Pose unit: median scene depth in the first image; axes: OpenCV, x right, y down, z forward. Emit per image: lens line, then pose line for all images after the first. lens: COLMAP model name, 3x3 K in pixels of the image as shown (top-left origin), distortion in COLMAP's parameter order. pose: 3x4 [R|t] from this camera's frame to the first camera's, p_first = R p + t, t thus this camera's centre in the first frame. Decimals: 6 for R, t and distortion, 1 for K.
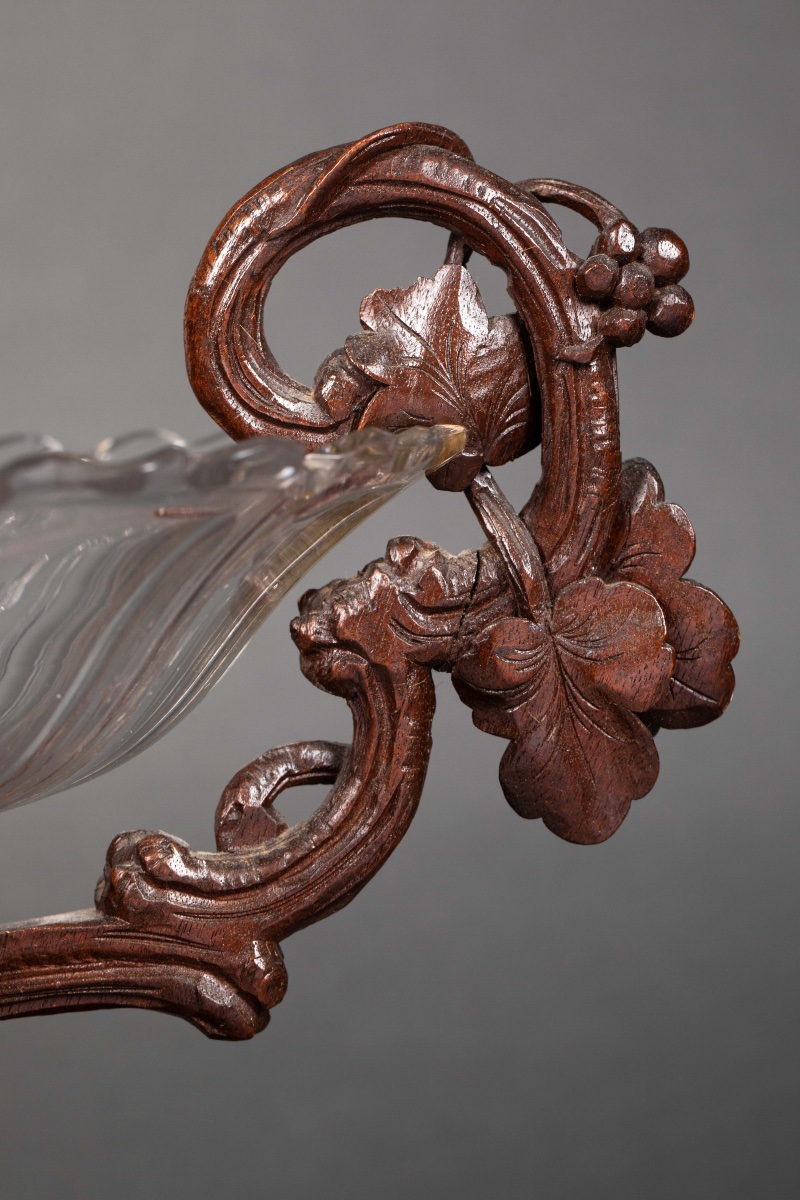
lens RADIAL K [[3861.3, 0, 400.0], [0, 3861.3, 600.0], [0, 0, 1]] dist [0.068657, 1.684399]
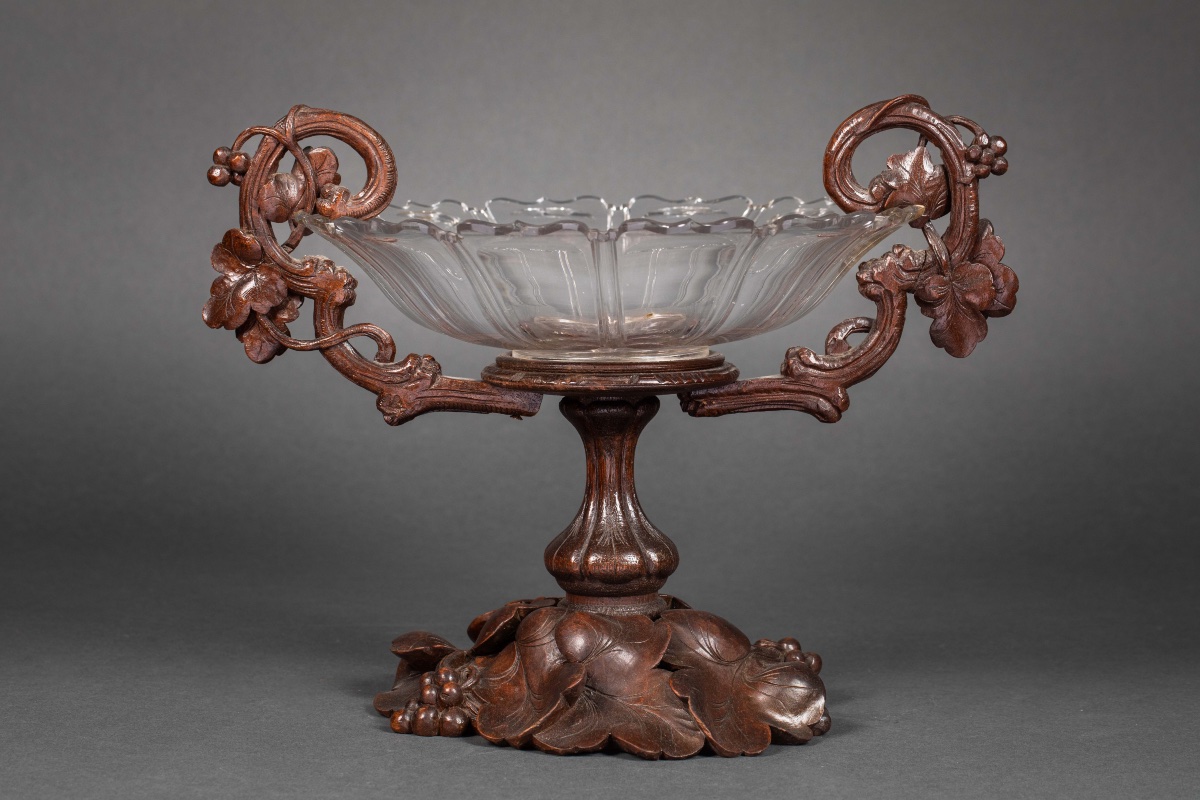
lens RADIAL K [[3861.3, 0, 597.2], [0, 3861.3, 503.9], [0, 0, 1]] dist [0.068657, 1.684399]
pose [[0.998923, 0.041853, -0.020052, -0.152194], [-0.040468, 0.997056, 0.065135, -0.002442], [0.022719, -0.064254, 0.997675, -1.785978]]
